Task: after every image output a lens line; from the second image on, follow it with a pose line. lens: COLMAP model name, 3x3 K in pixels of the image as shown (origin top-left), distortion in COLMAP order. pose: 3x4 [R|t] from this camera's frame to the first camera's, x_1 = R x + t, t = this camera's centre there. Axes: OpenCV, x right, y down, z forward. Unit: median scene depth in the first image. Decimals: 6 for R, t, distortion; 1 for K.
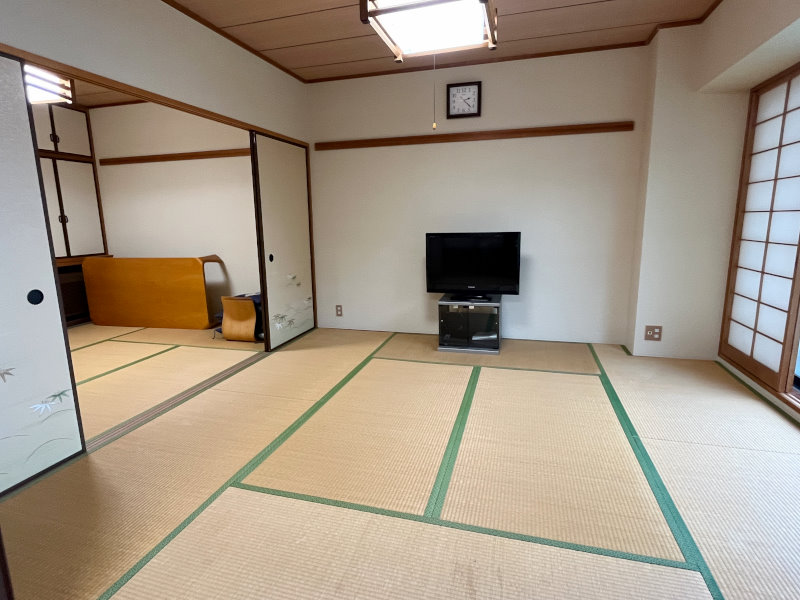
lens RADIAL K [[430.8, 0, 396.2], [0, 430.8, 296.8], [0, 0, 1]] dist [-0.000025, -0.000248]
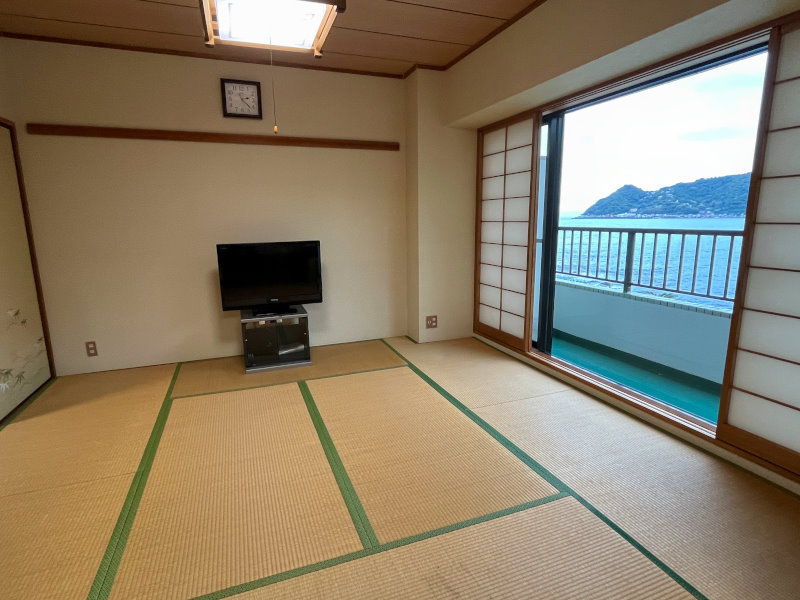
lens RADIAL K [[430.7, 0, 395.3], [0, 430.7, 298.9], [0, 0, 1]] dist [-0.001031, -0.000002]
pose [[0.800990, -0.105194, 0.589364, -0.176851], [0.107870, 0.993689, 0.030756, -0.026364], [-0.588880, 0.038939, 0.807282, 0.083905]]
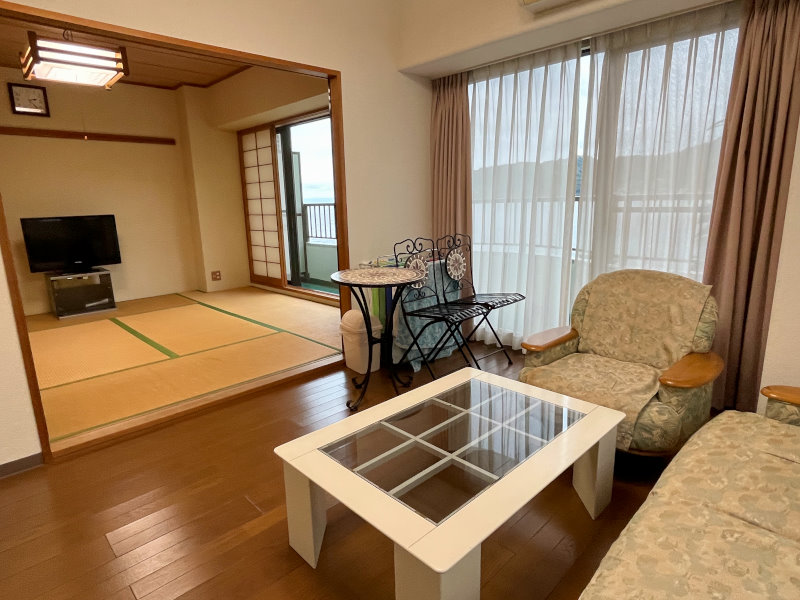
lens RADIAL K [[465.8, 0, 396.0], [0, 465.8, 300.5], [0, 0, 1]] dist [-0.000071, 0.000488]
pose [[0.494576, -0.178172, 0.850676, -0.528783], [0.173216, 0.979334, 0.104413, 0.103753], [-0.851699, 0.095710, 0.515217, -0.422721]]
